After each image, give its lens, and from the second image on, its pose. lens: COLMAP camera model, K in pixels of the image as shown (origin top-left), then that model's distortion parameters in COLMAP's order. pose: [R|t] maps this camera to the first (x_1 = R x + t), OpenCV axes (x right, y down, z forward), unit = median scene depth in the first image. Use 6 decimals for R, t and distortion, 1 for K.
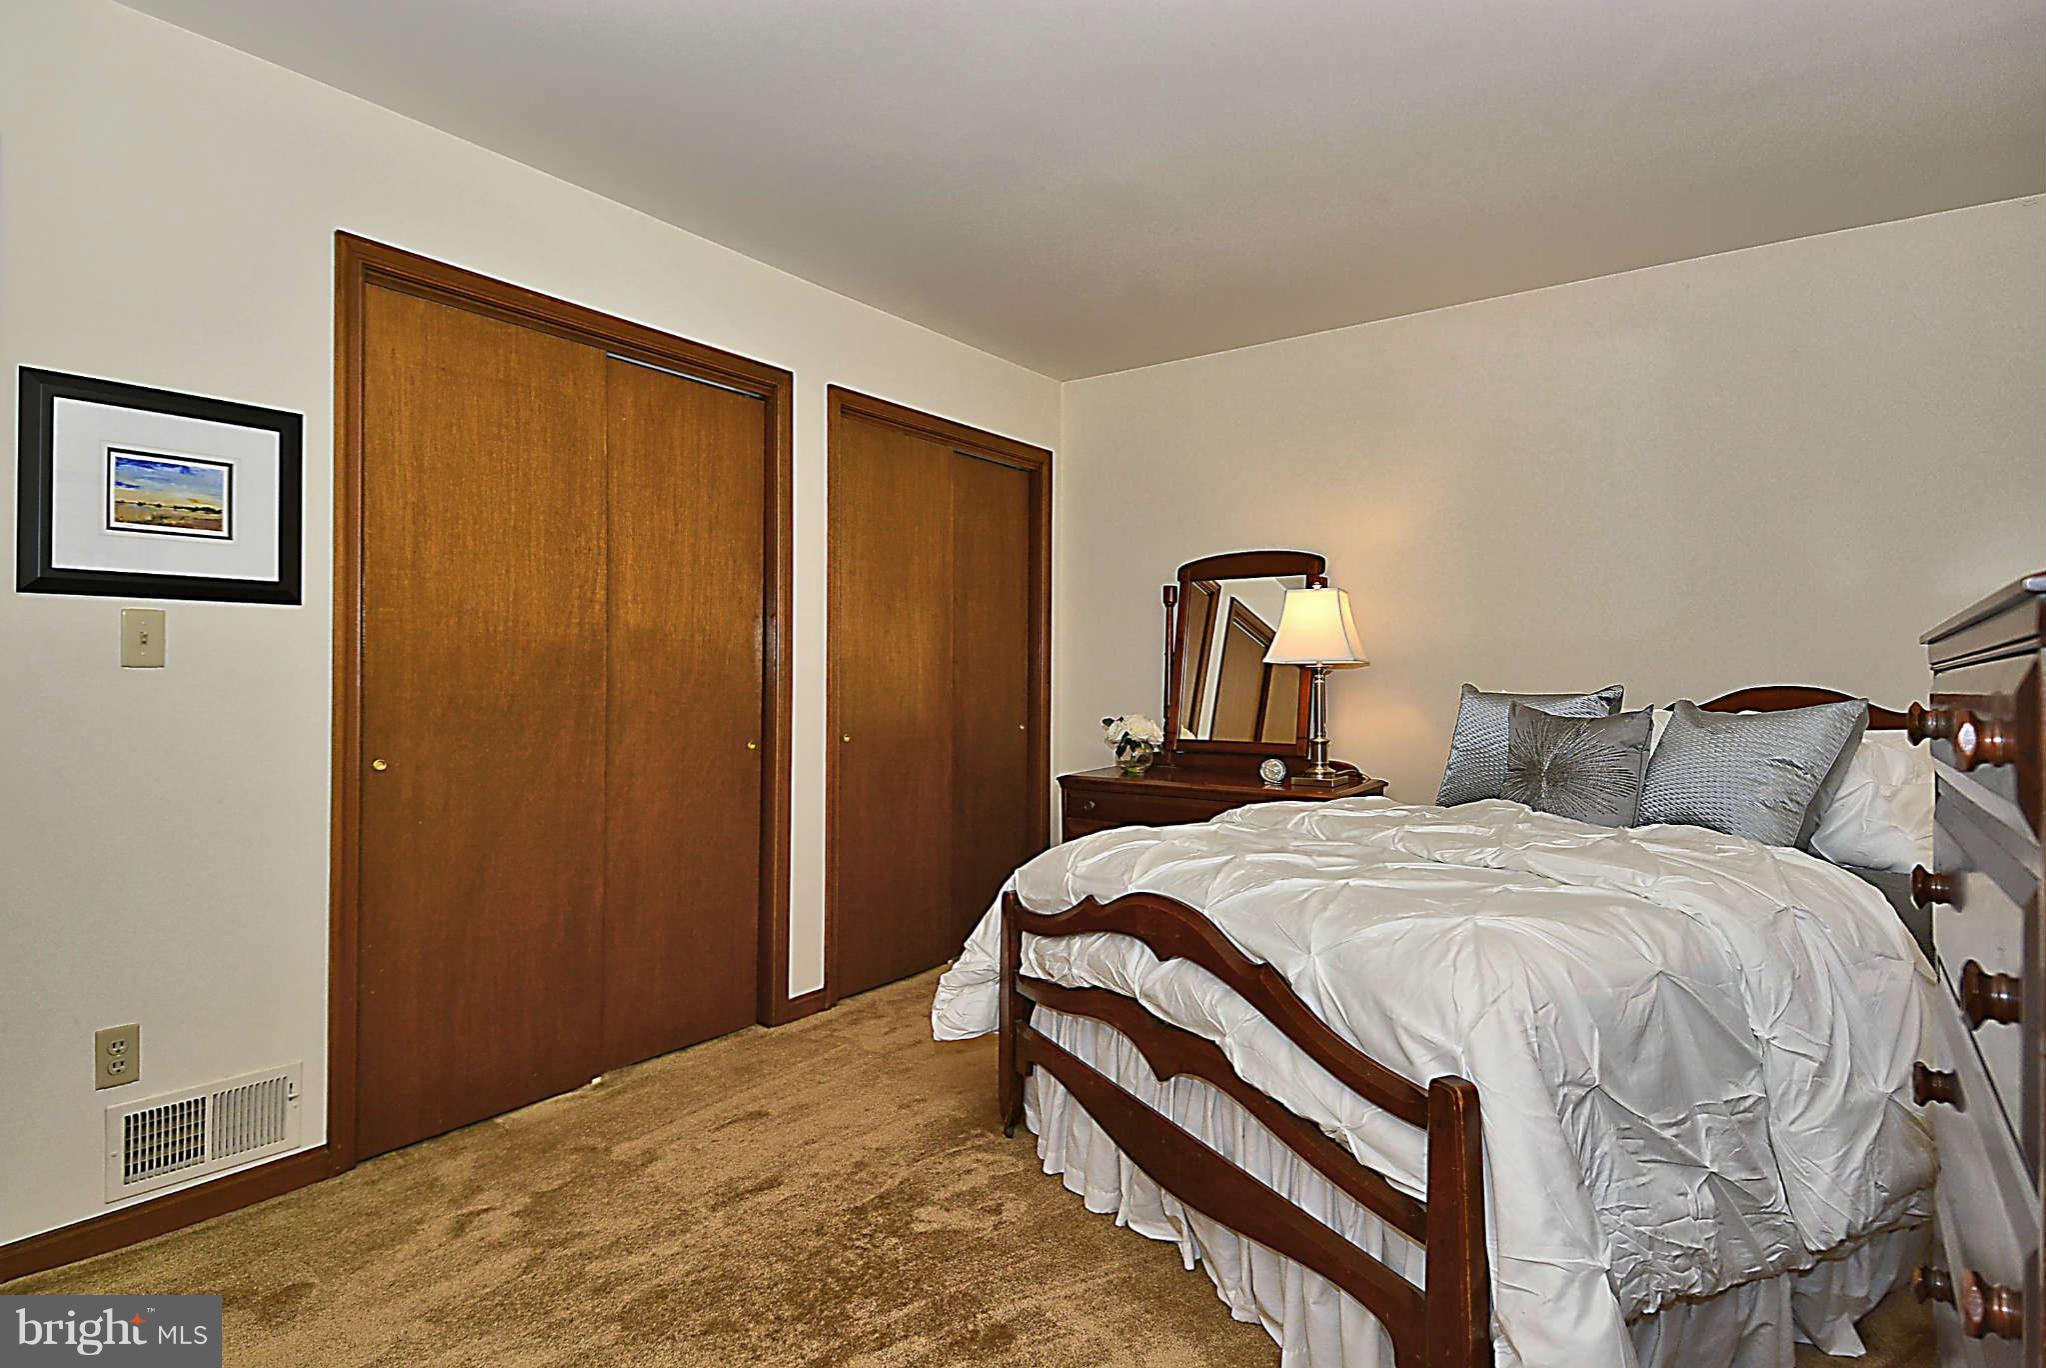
lens RADIAL K [[1100.1, 0, 1035.4], [0, 1100.1, 671.5], [0, 0, 1]] dist [0.067323, -0.041103]
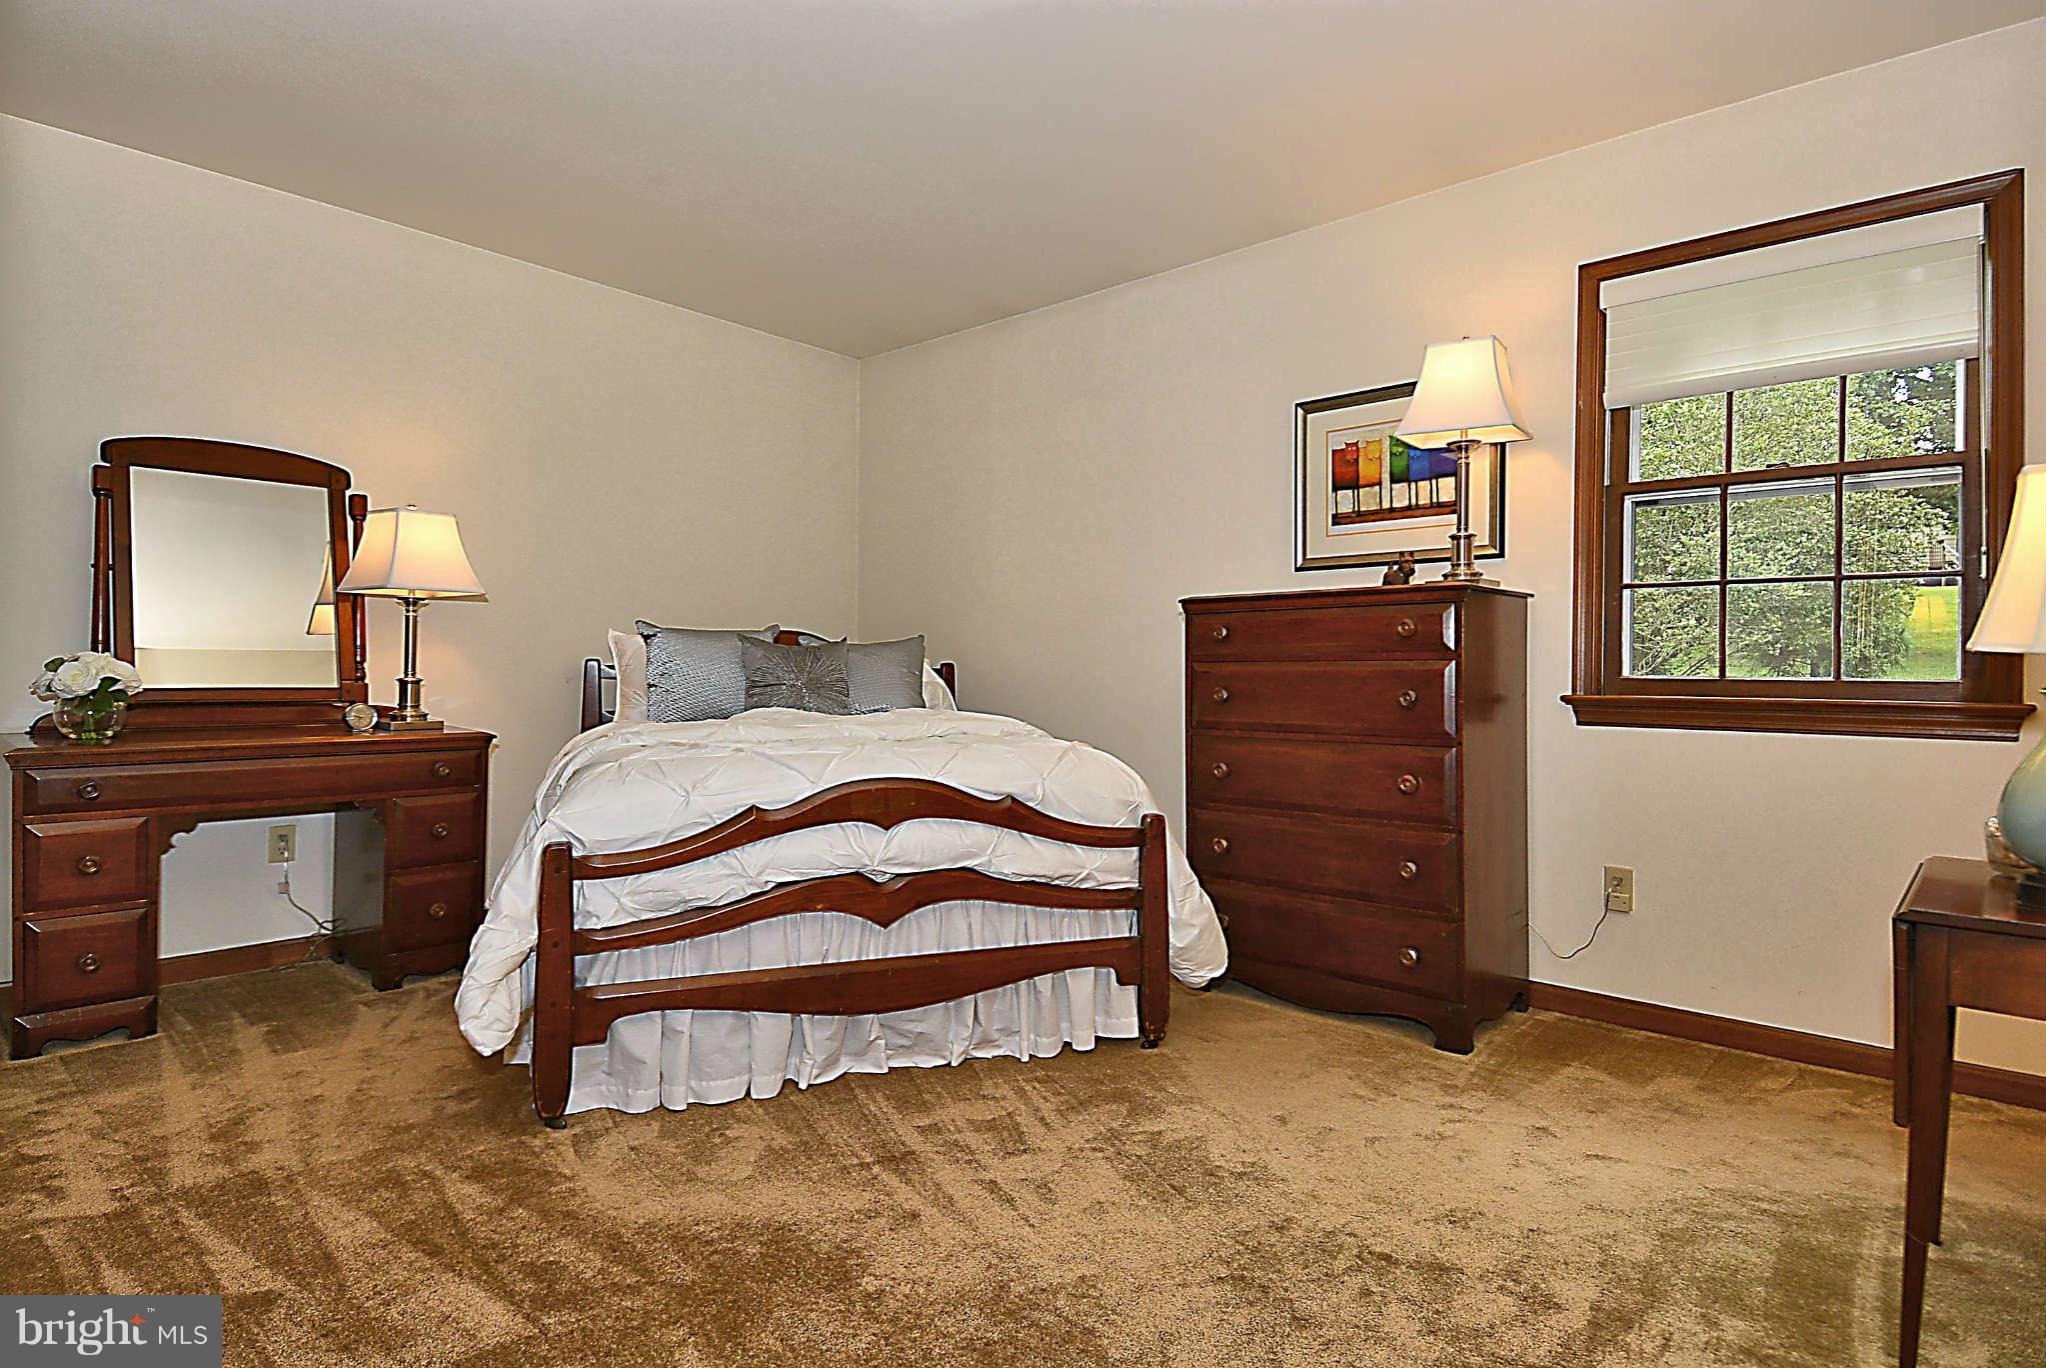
lens RADIAL K [[1100.1, 0, 1035.4], [0, 1100.1, 671.5], [0, 0, 1]] dist [0.067323, -0.041103]
pose [[0.068611, -0.008944, 0.997603, -0.836165], [-0.014414, 0.999847, 0.009956, 0.052513], [-0.997539, -0.015063, 0.068471, 0.564275]]
